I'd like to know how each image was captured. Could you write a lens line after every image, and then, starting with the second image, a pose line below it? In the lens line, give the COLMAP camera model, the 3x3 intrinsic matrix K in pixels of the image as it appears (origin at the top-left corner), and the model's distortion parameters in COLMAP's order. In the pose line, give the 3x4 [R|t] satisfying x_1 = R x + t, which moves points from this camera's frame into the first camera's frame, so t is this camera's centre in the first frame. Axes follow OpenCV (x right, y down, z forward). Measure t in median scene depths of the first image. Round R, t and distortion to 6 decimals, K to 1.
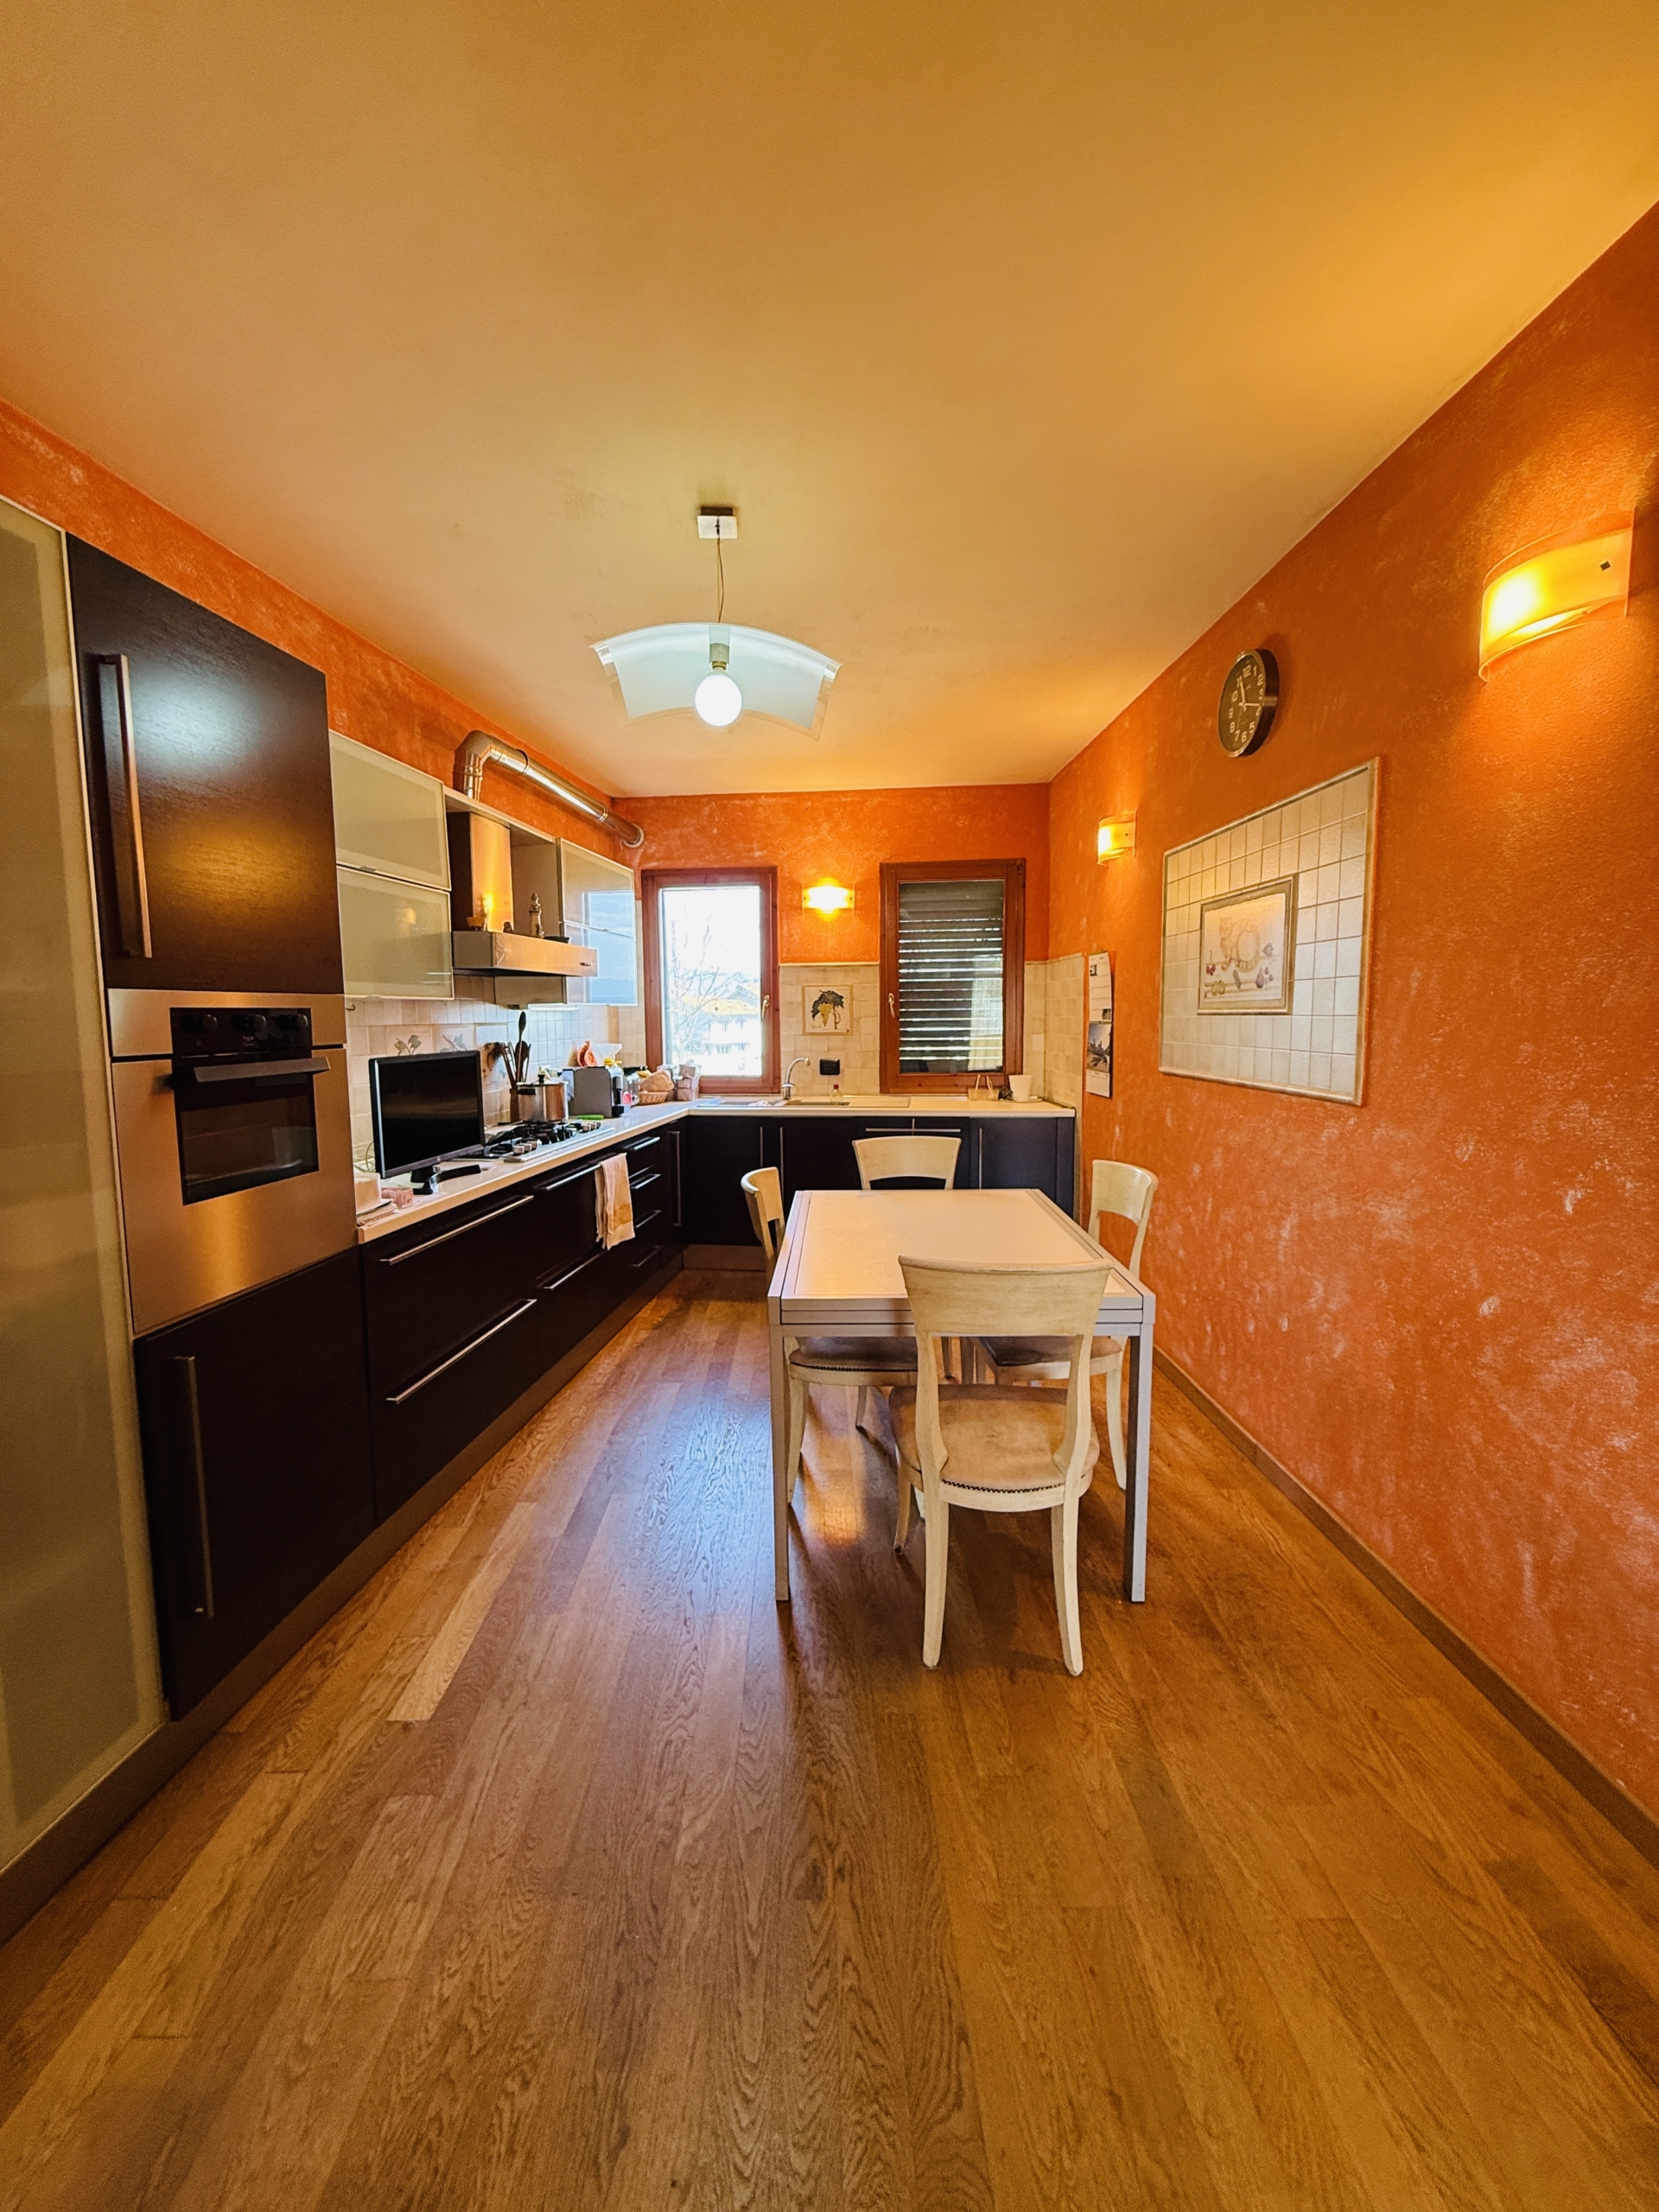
lens RADIAL K [[884.0, 0, 814.0], [0, 884.0, 1106.8], [0, 0, 1]] dist [-0.000203, 0.000656]
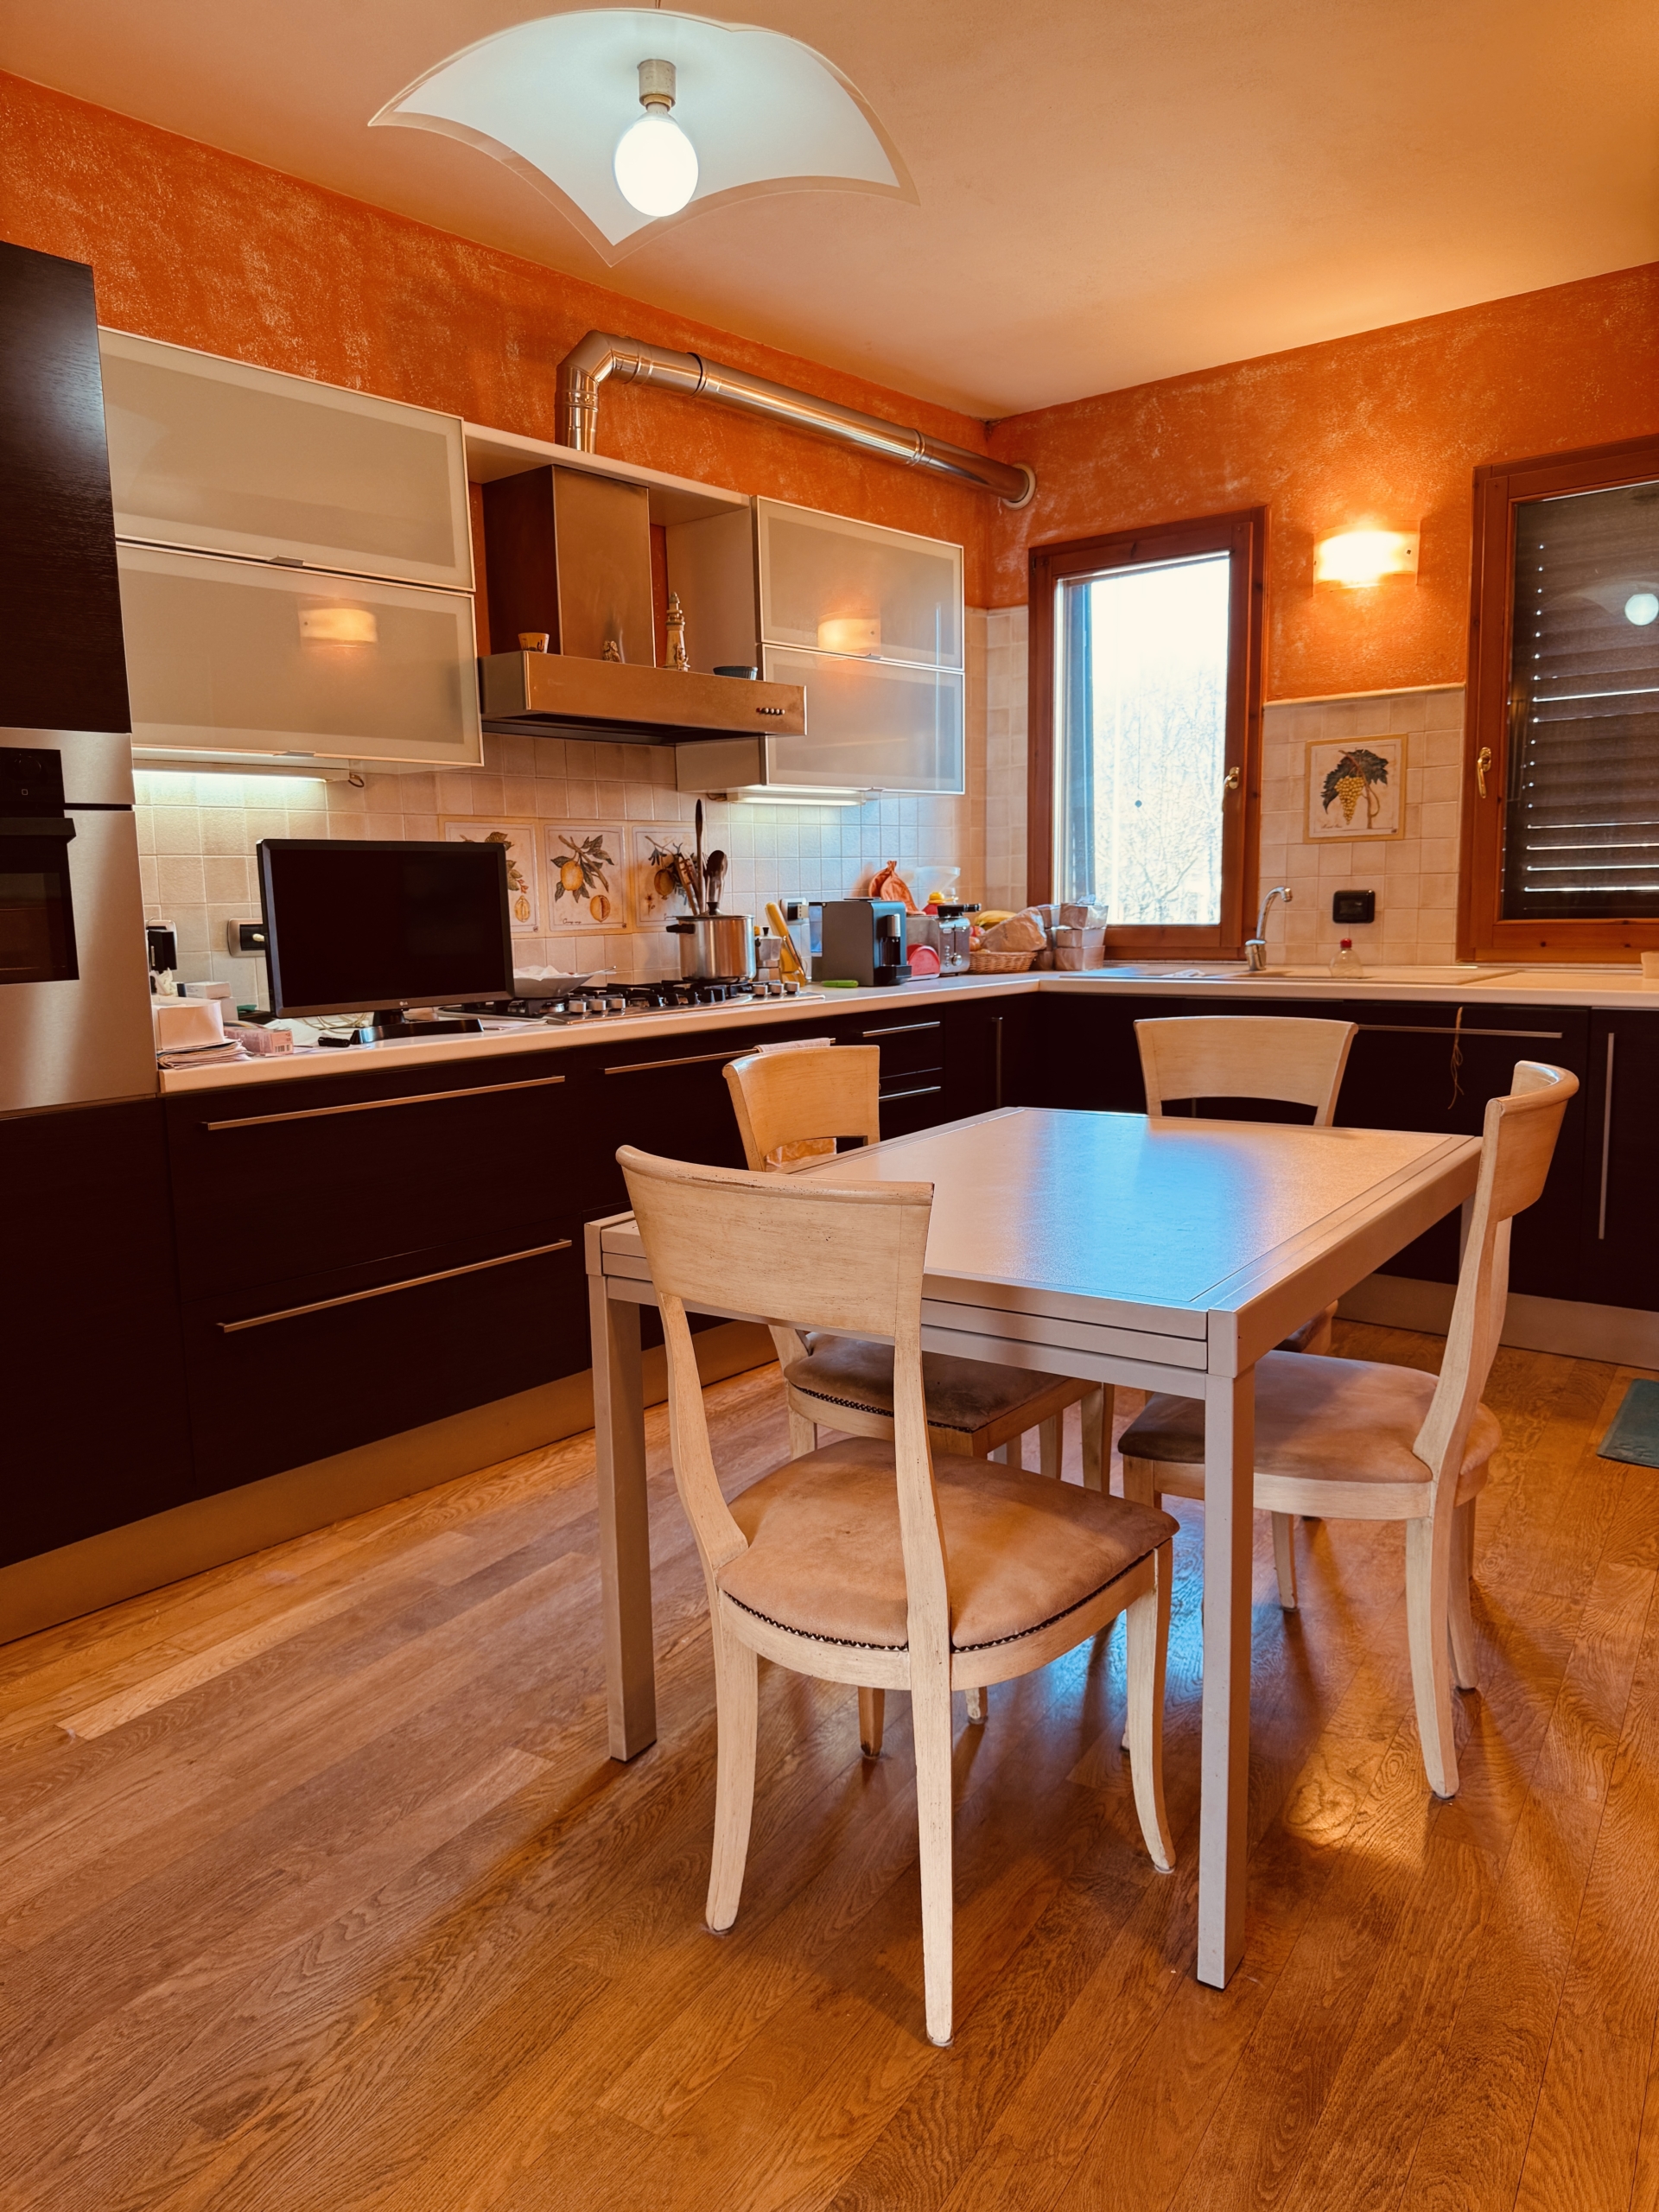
lens RADIAL K [[1566.4, 0, 807.7], [0, 1566.4, 1116.4], [0, 0, 1]] dist [0.040357, -0.042802]
pose [[0.840059, 0.070372, -0.537911, 0.252624], [-0.042528, 0.997042, 0.064022, 0.030035], [0.540825, -0.030906, 0.840567, 0.092082]]
